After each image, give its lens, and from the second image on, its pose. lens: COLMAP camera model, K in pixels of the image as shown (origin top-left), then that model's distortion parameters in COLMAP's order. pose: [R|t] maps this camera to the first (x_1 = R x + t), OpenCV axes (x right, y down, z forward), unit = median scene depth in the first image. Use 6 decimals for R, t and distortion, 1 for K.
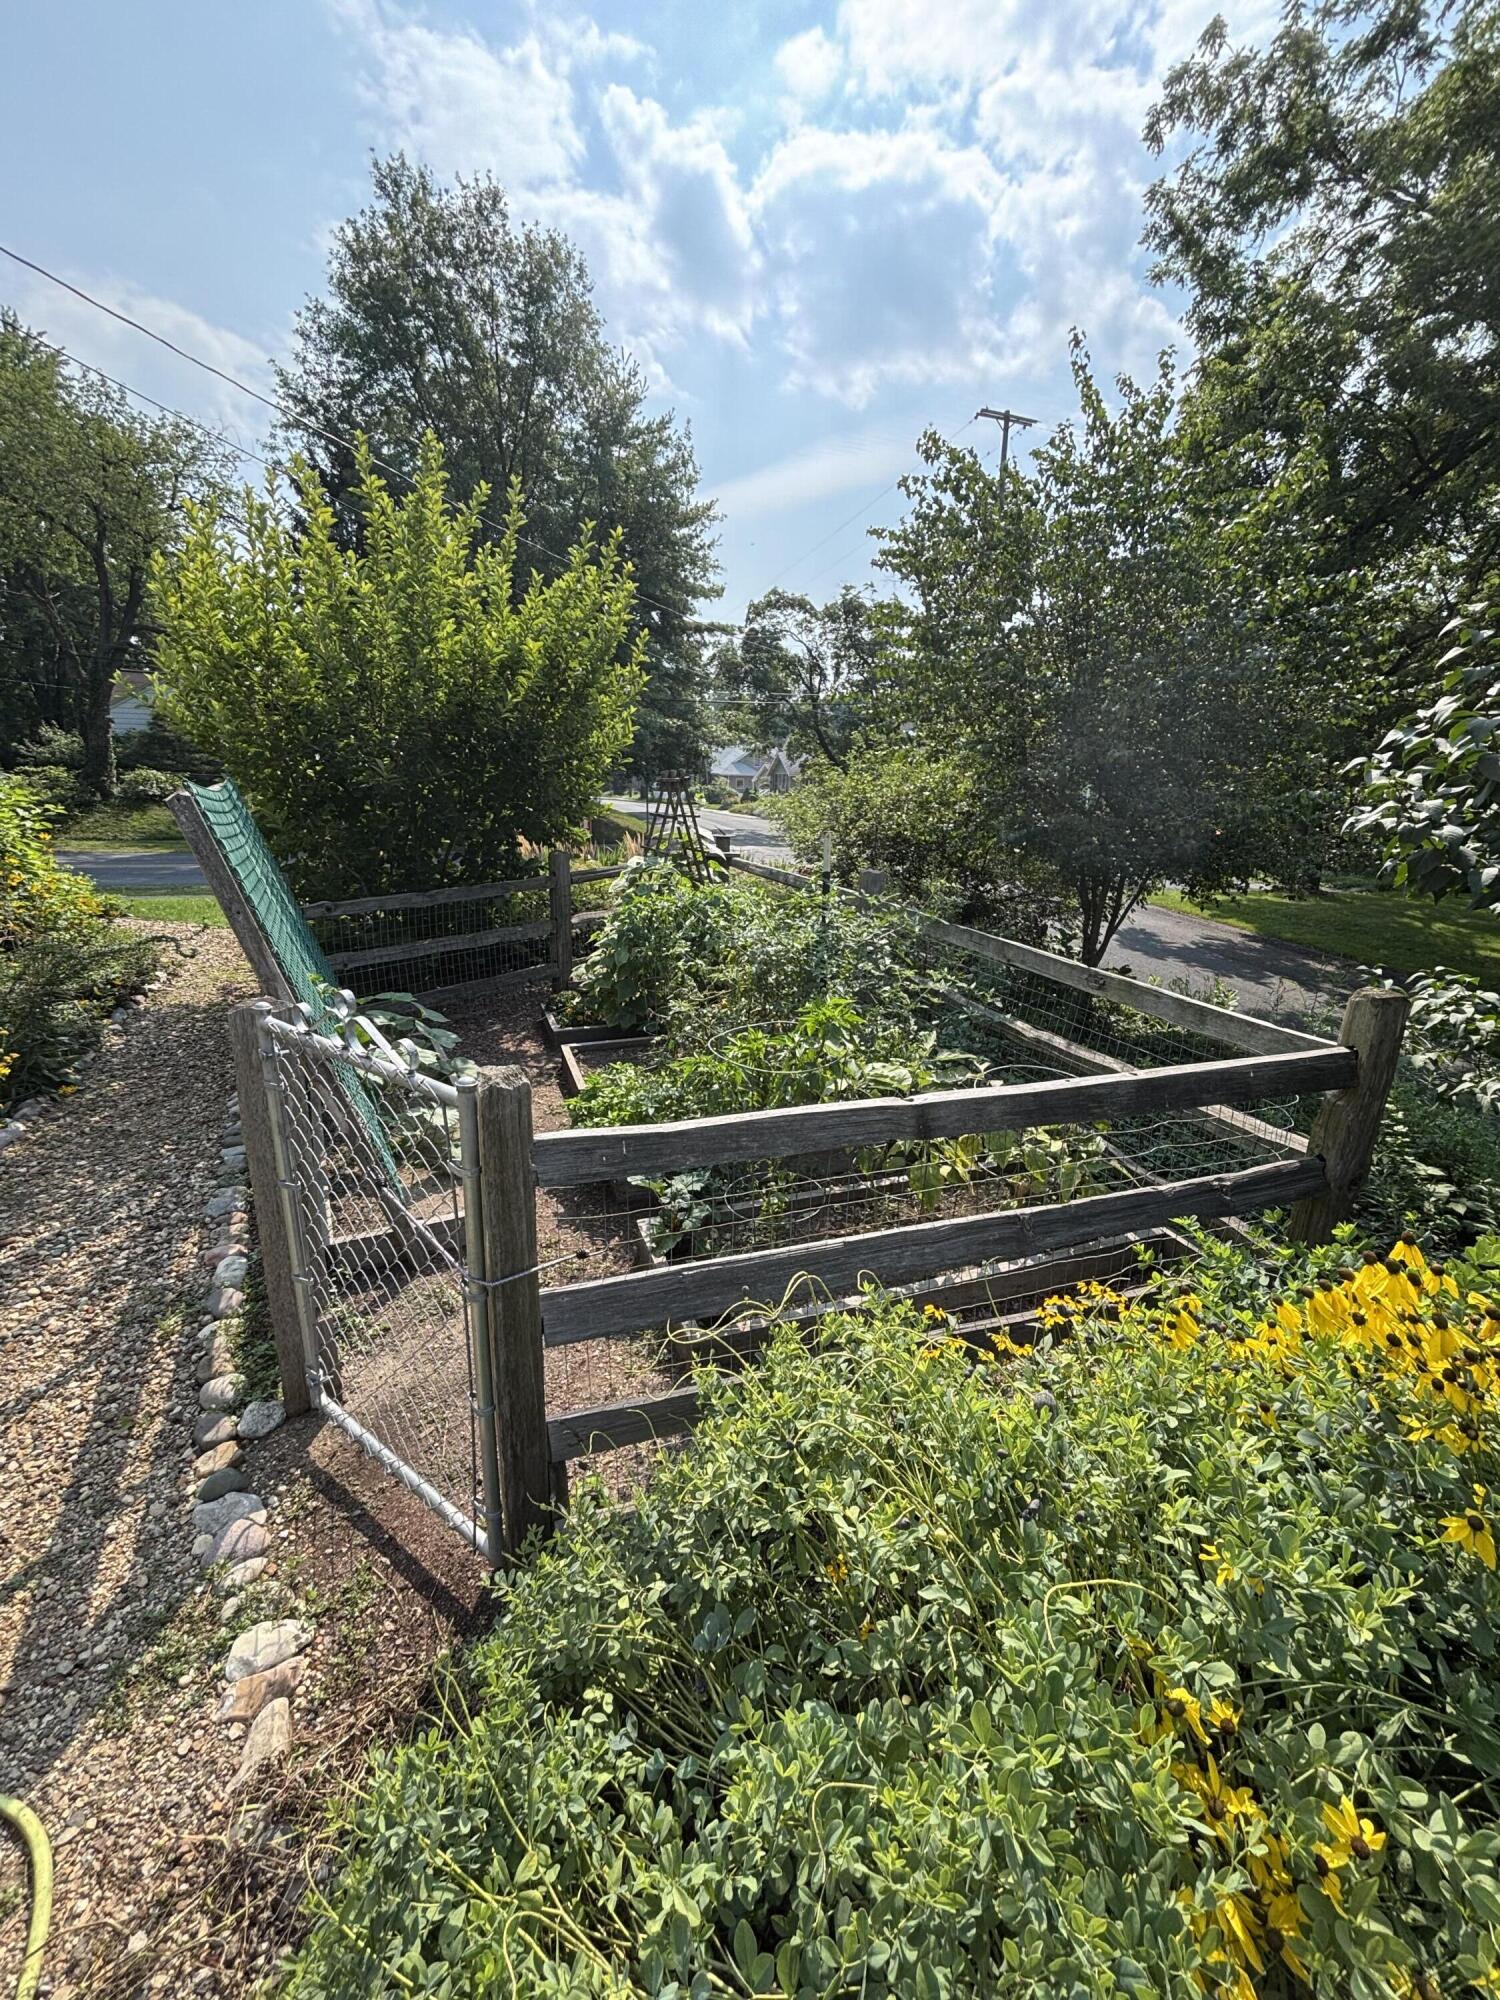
lens RADIAL K [[807.3, 0, 761.1], [0, 807.3, 992.3], [0, 0, 1]] dist [-0.001186, 0.000126]
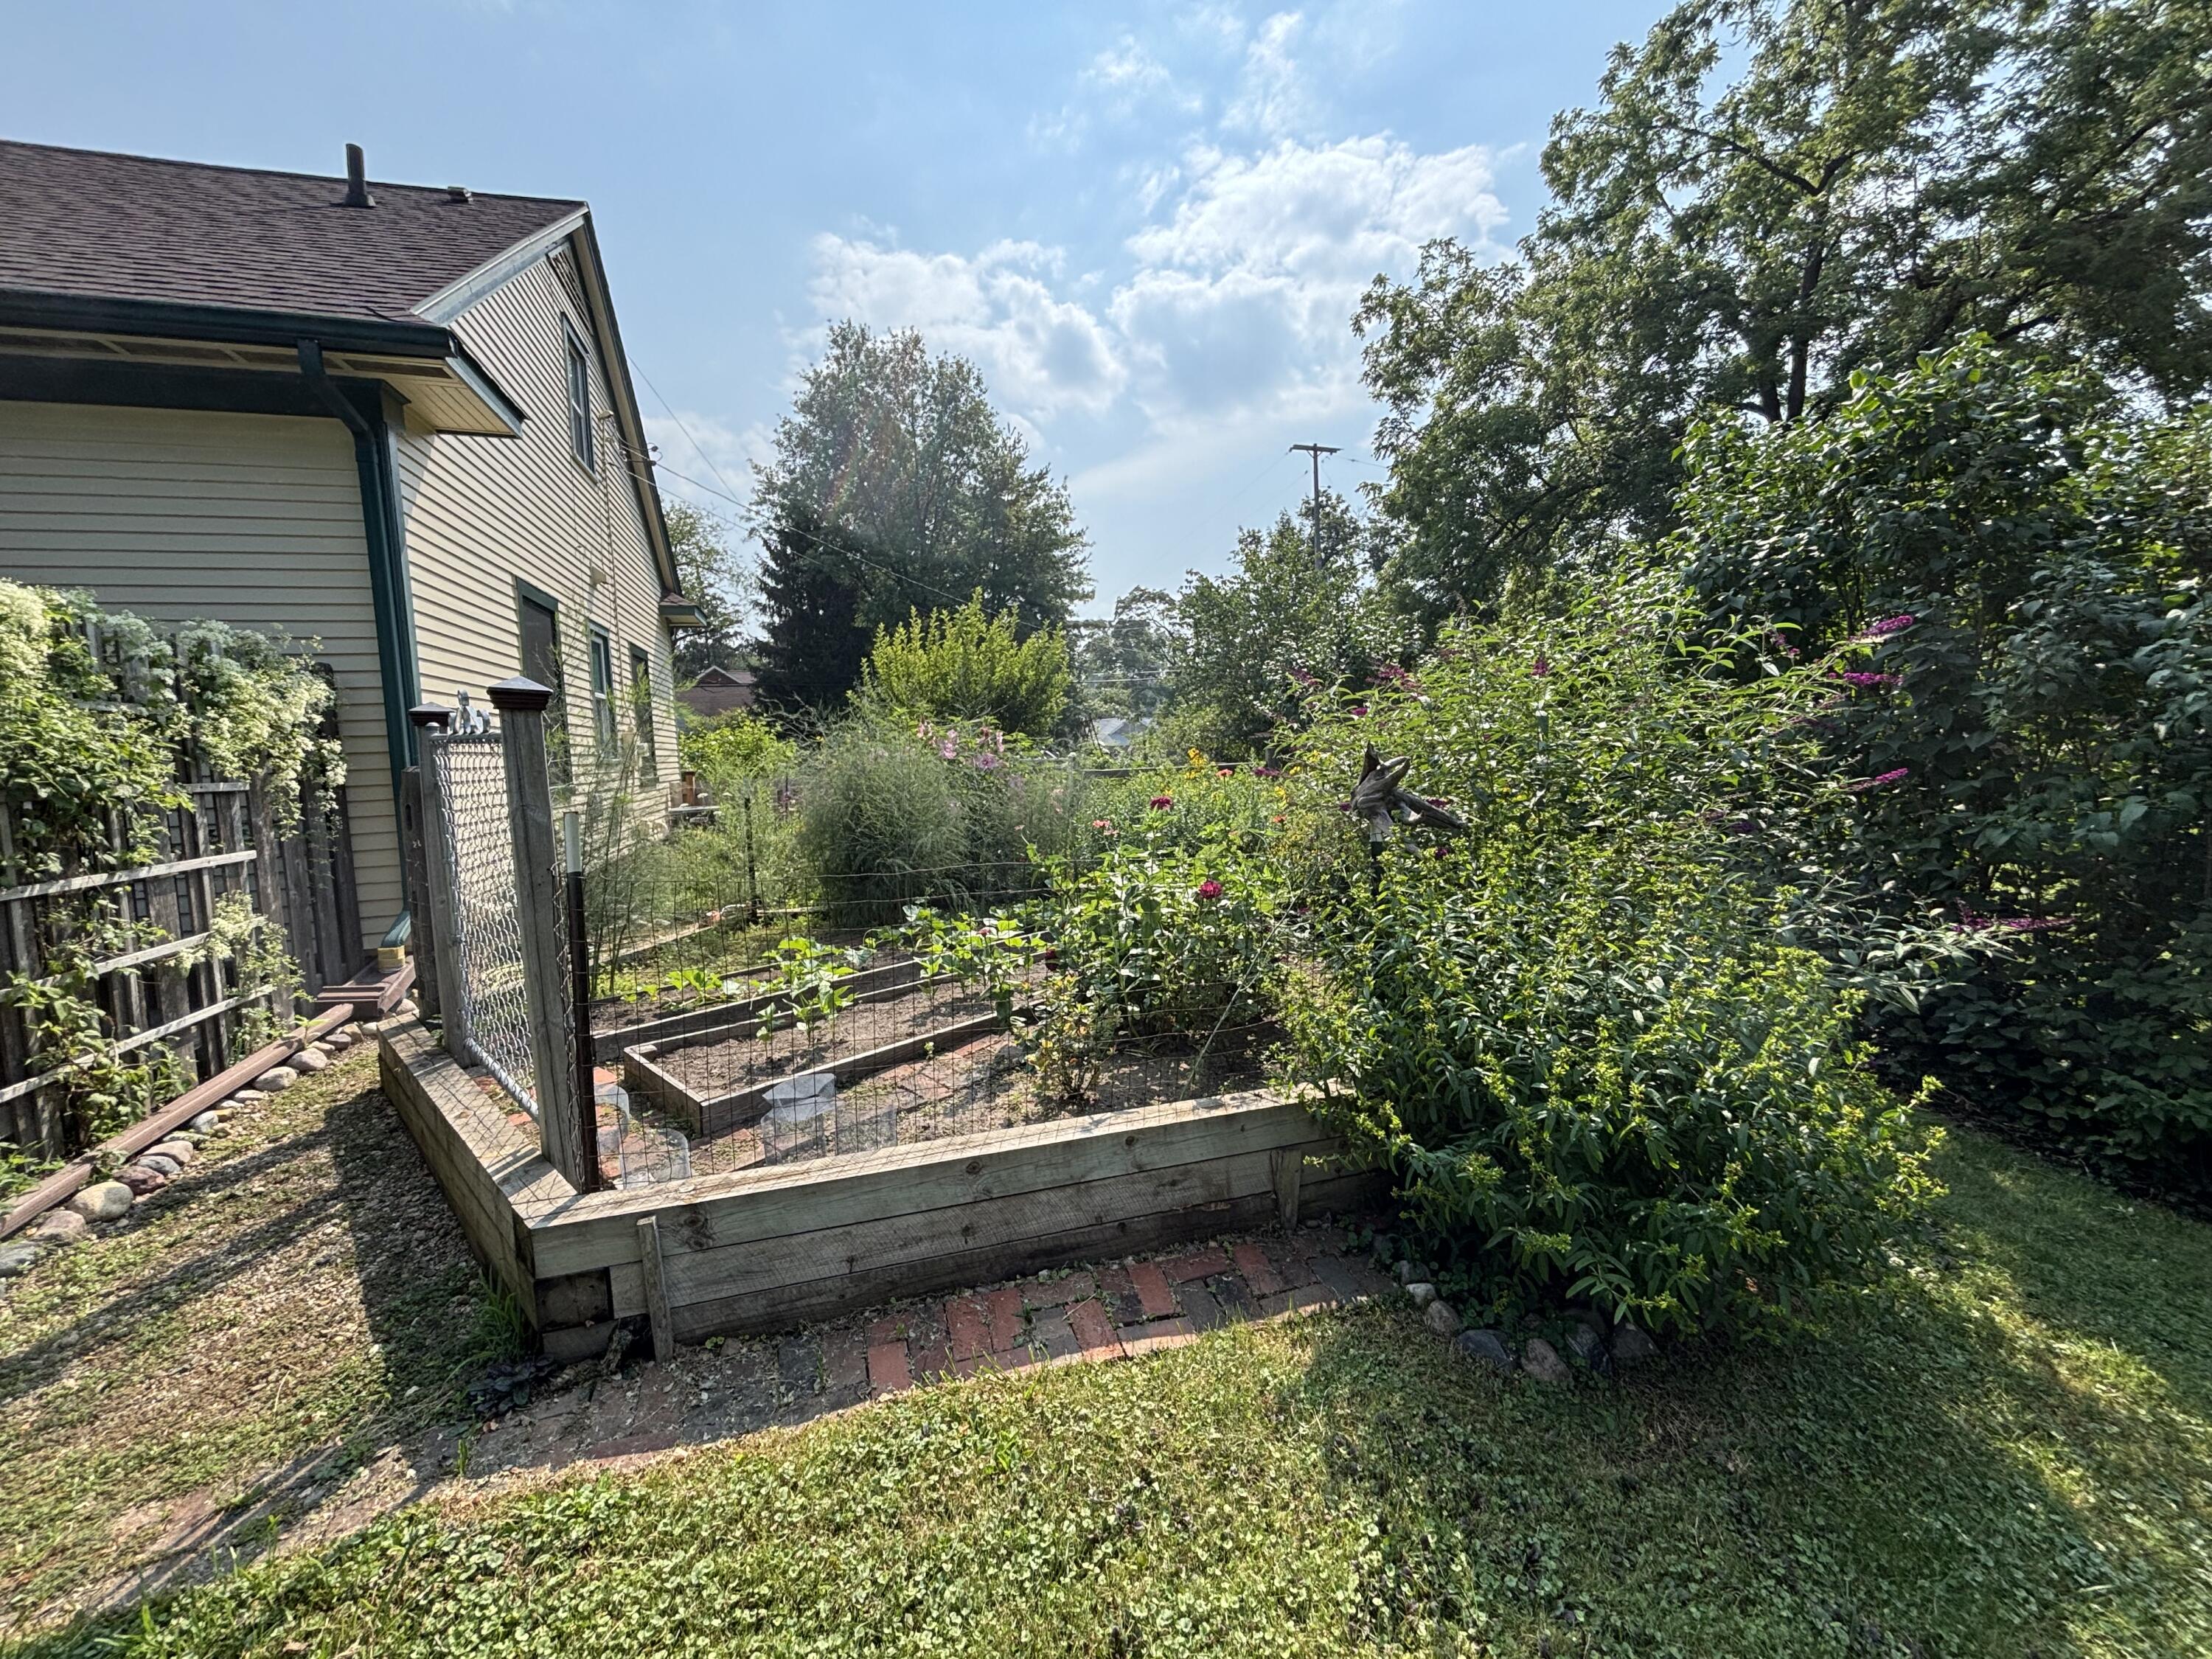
lens RADIAL K [[892.9, 0, 1099.8], [0, 892.9, 830.3], [0, 0, 1]] dist [-0.001186, 0.000126]
pose [[0.996988, -0.056162, -0.053490, 0.012741], [0.046784, 0.985552, -0.162786, 0.079428], [0.061860, 0.159794, 0.985210, -0.289558]]
